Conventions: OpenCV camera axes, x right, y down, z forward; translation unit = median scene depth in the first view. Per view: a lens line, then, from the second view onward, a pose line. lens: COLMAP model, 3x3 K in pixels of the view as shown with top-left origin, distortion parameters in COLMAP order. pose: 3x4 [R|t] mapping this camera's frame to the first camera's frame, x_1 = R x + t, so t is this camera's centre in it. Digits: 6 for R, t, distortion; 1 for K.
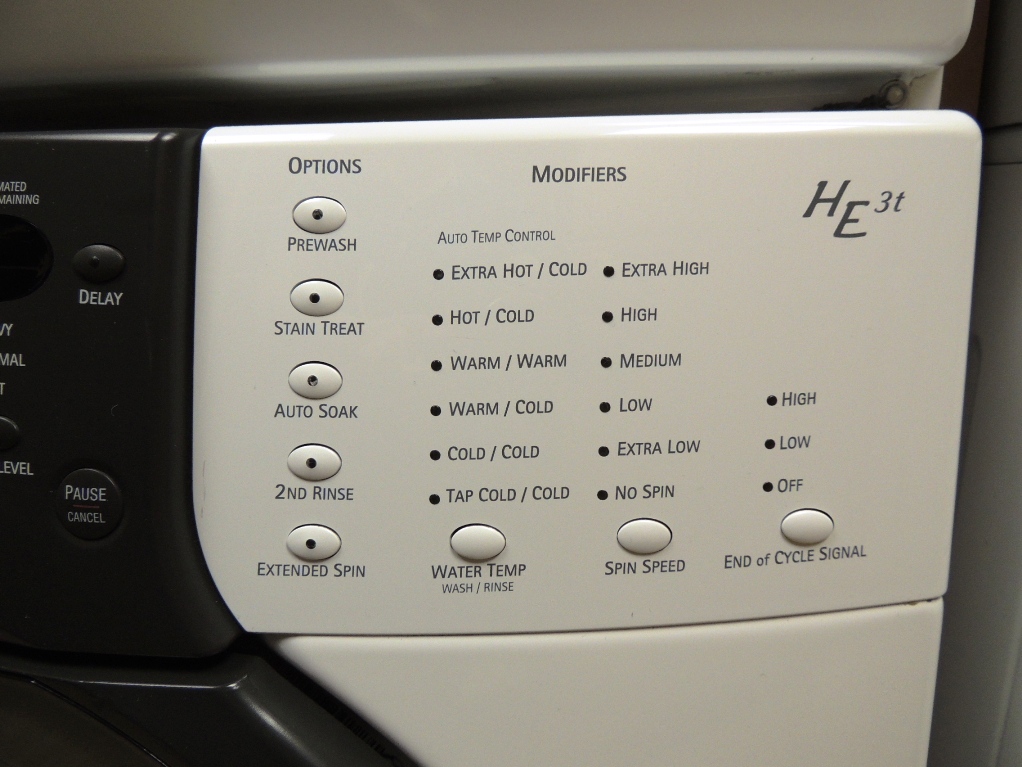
lens RADIAL K [[726.2, 0, 517.5], [0, 726.2, 377.4], [0, 0, 1]] dist [0.019295, -0.004221]
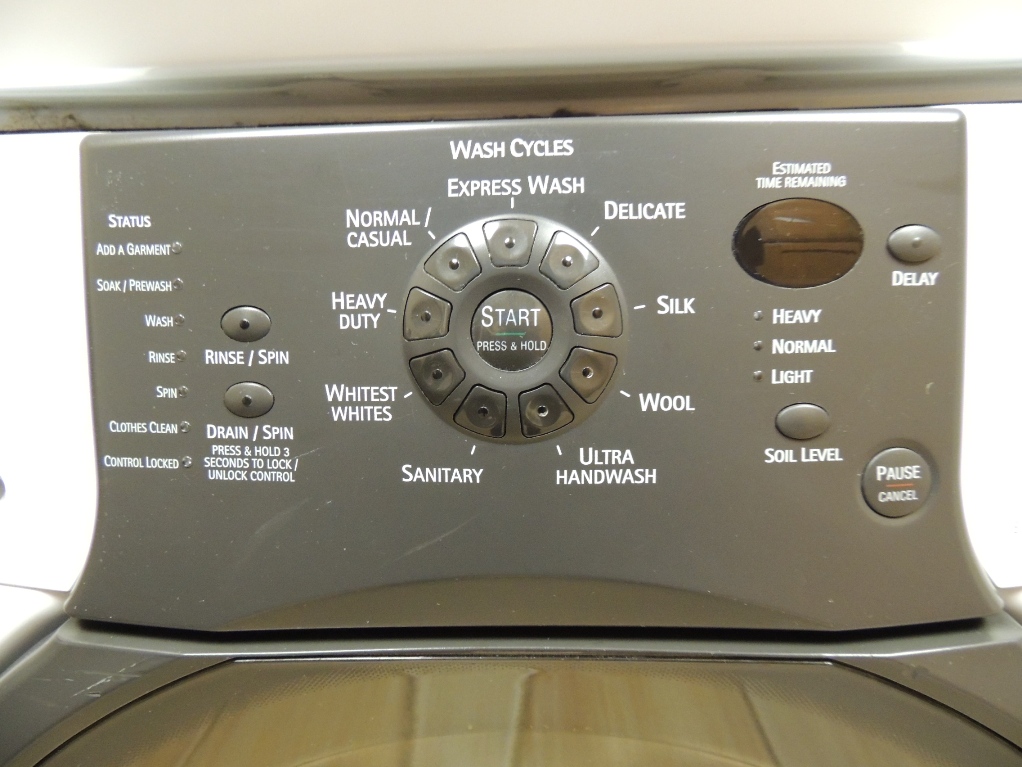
lens RADIAL K [[726.2, 0, 512.7], [0, 726.2, 388.8], [0, 0, 1]] dist [0.019295, -0.004221]
pose [[0.971740, -0.077283, 0.223042, -1.314087], [0.067002, 0.996328, 0.053311, -0.046969], [-0.226343, -0.036860, 0.973350, 0.135745]]
